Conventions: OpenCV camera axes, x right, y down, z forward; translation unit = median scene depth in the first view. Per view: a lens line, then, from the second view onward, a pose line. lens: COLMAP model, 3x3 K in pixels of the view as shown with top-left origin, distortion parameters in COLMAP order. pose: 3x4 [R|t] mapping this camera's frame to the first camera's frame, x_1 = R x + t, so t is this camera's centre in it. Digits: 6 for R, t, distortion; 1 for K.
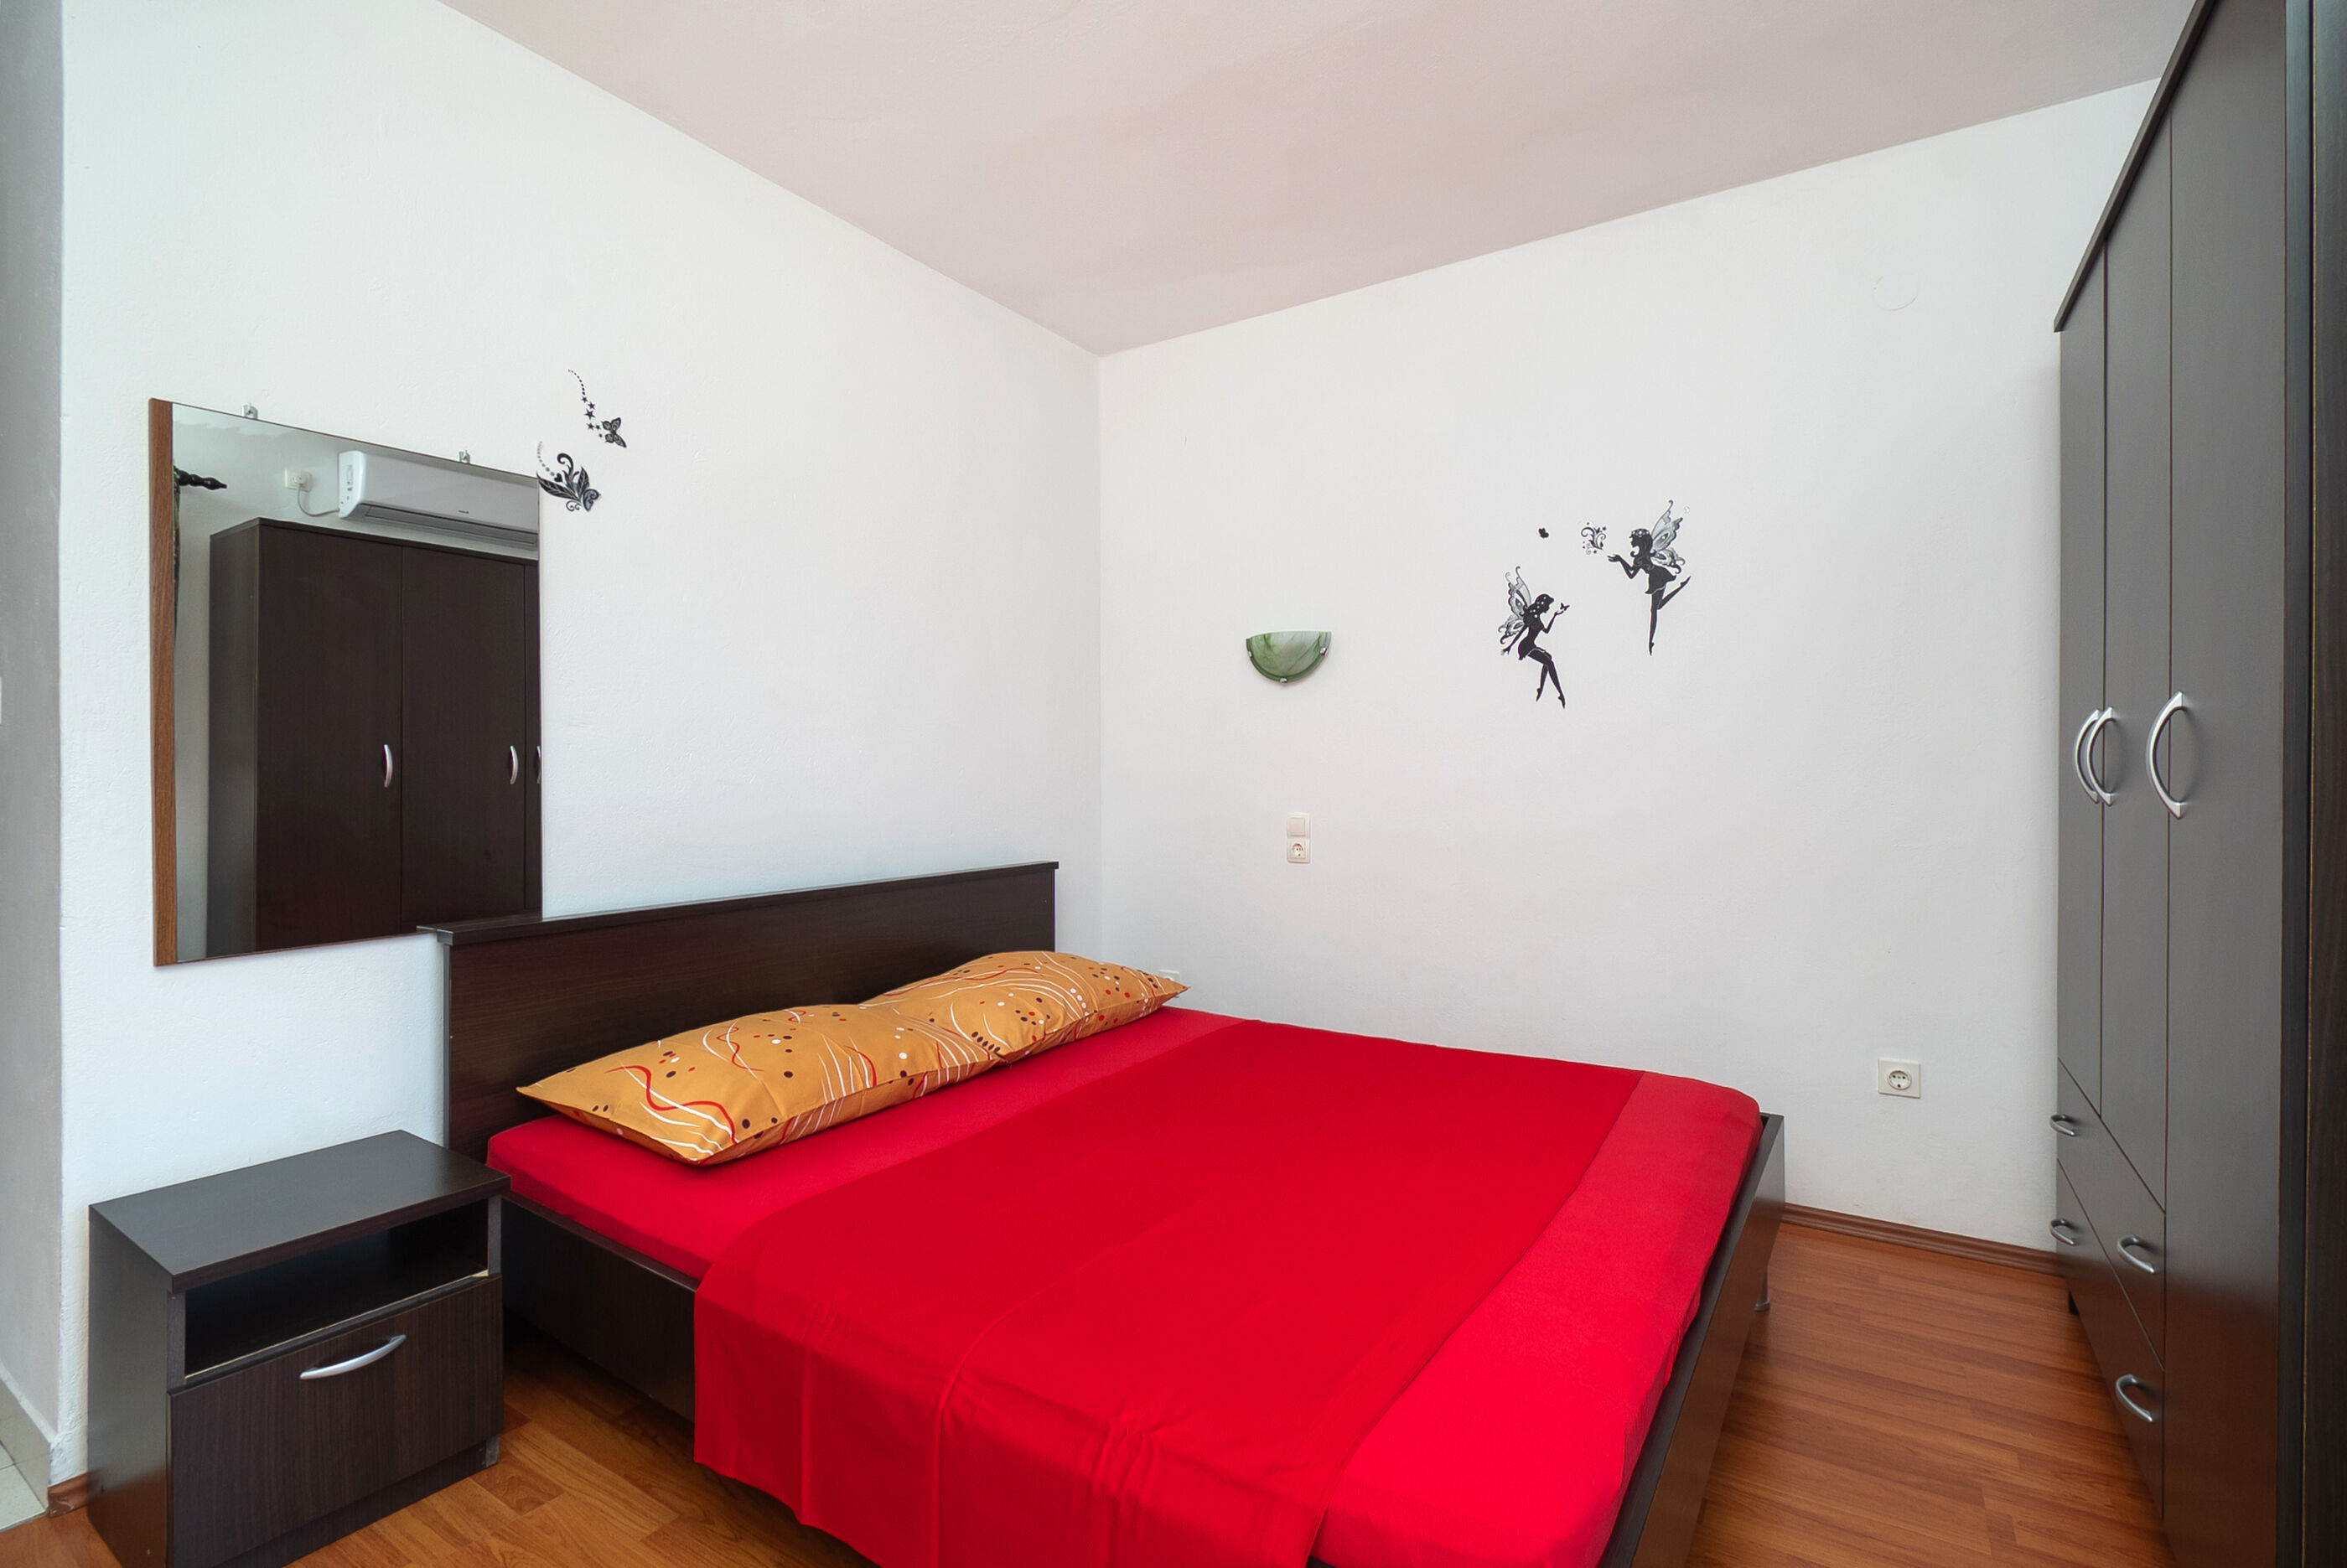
lens RADIAL K [[1051.2, 0, 1173.9], [0, 1051.2, 771.4], [0, 0, 1]] dist [-0.001200, -0.000456]
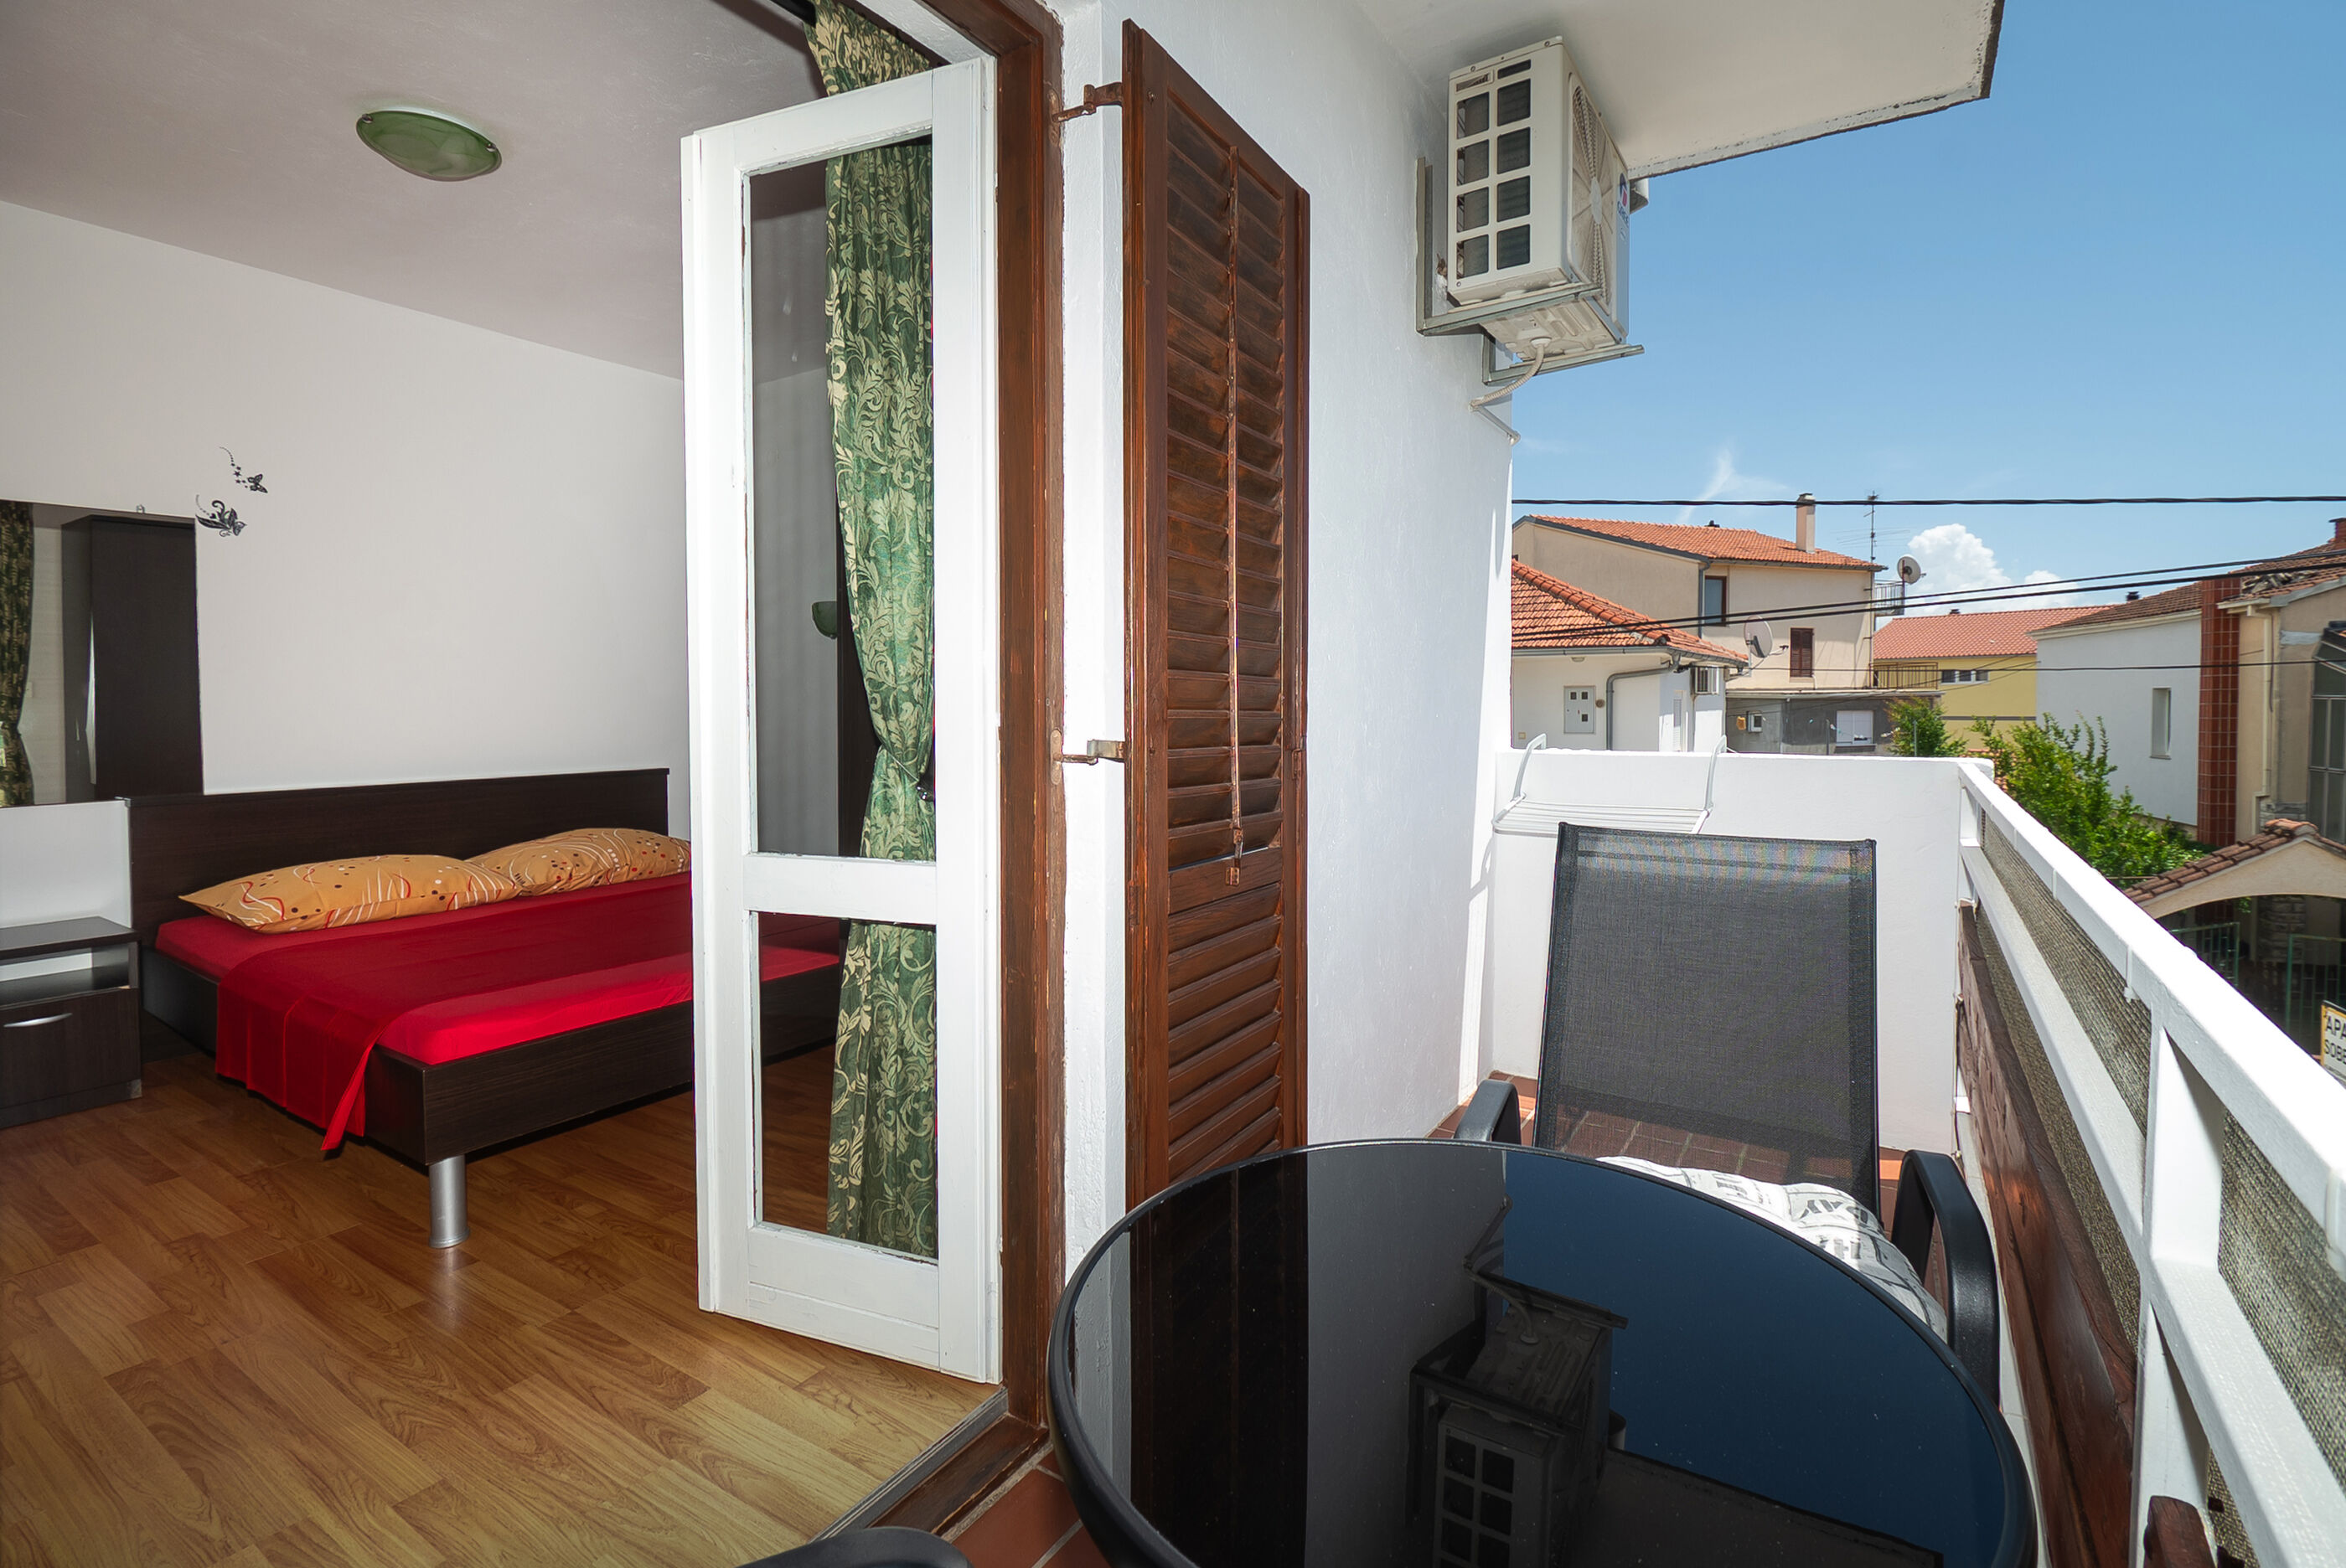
lens RADIAL K [[1067.9, 0, 1221.0], [0, 1067.9, 725.0], [0, 0, 1]] dist [0.001165, -0.009356]
pose [[0.999899, -0.001617, 0.014115, 0.800016], [0.001358, 0.999831, 0.018341, 0.006124], [-0.014142, -0.018320, 0.999732, -0.547681]]
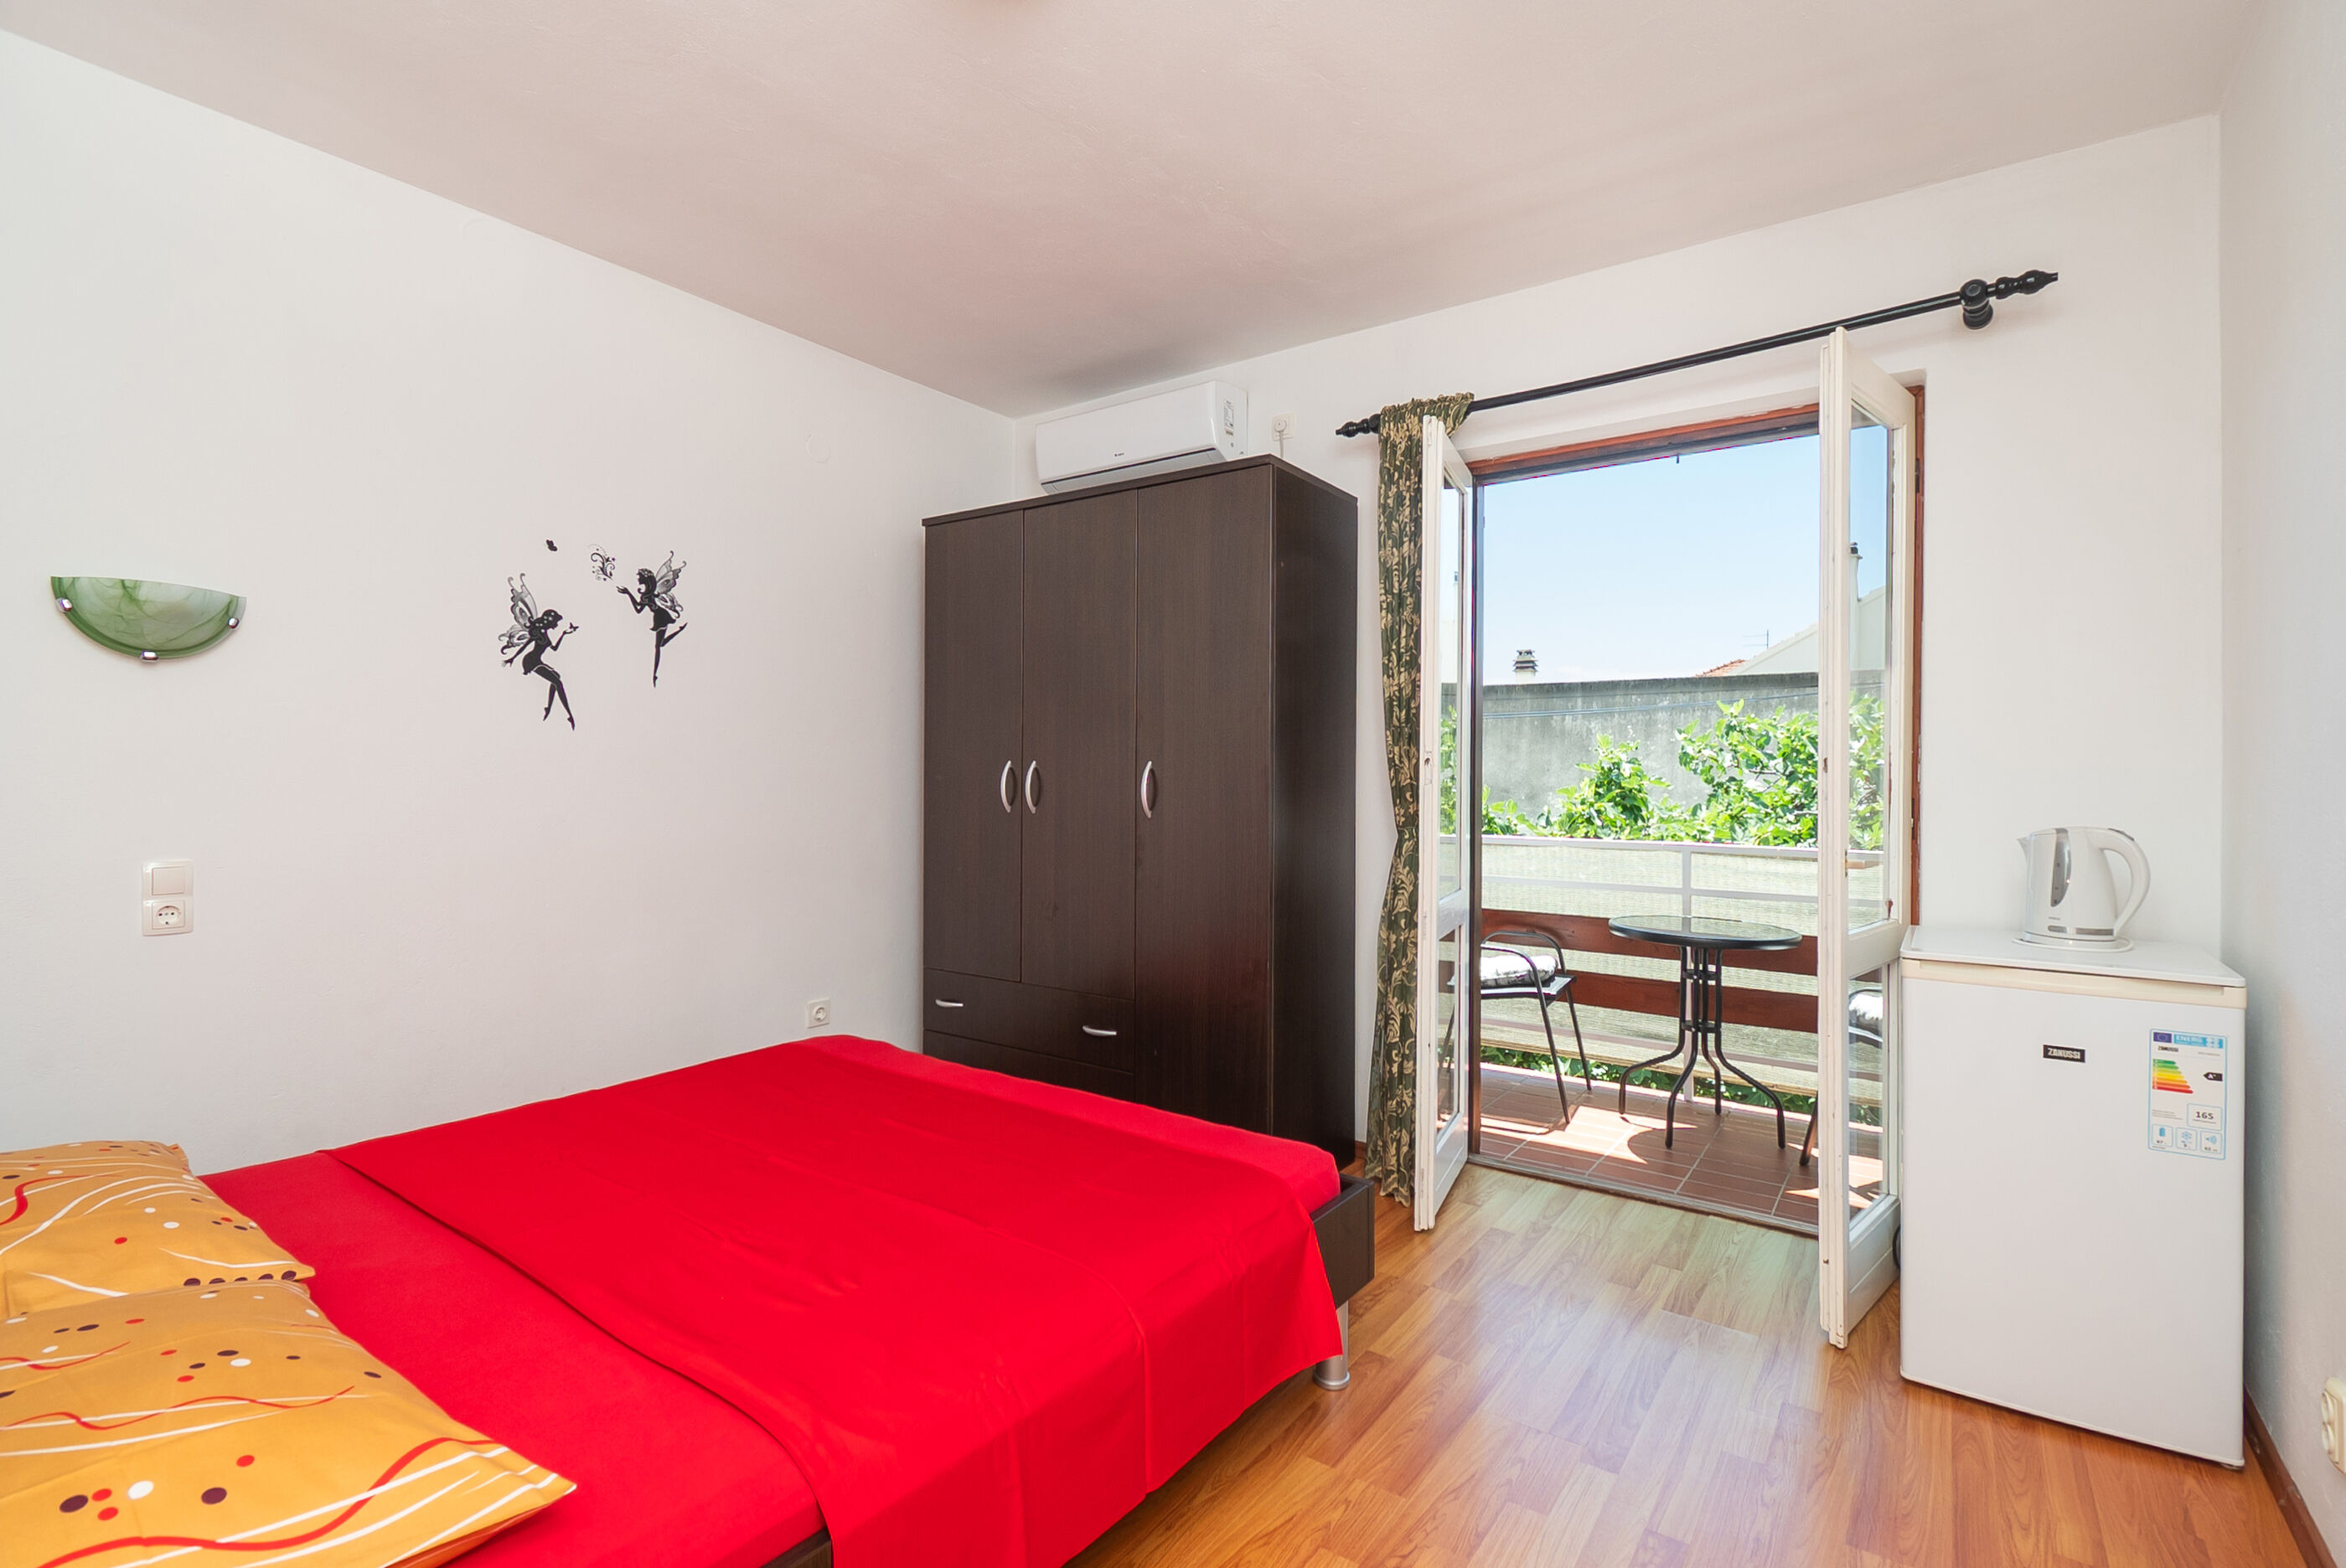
lens RADIAL K [[1080.7, 0, 1175.2], [0, 1080.7, 790.9], [0, 0, 1]] dist [0.017858, -0.013932]
pose [[0.051020, -0.004738, 0.998686, -0.724618], [-0.002080, 0.999986, 0.004851, -0.010789], [-0.998695, -0.002324, 0.051010, 0.452575]]
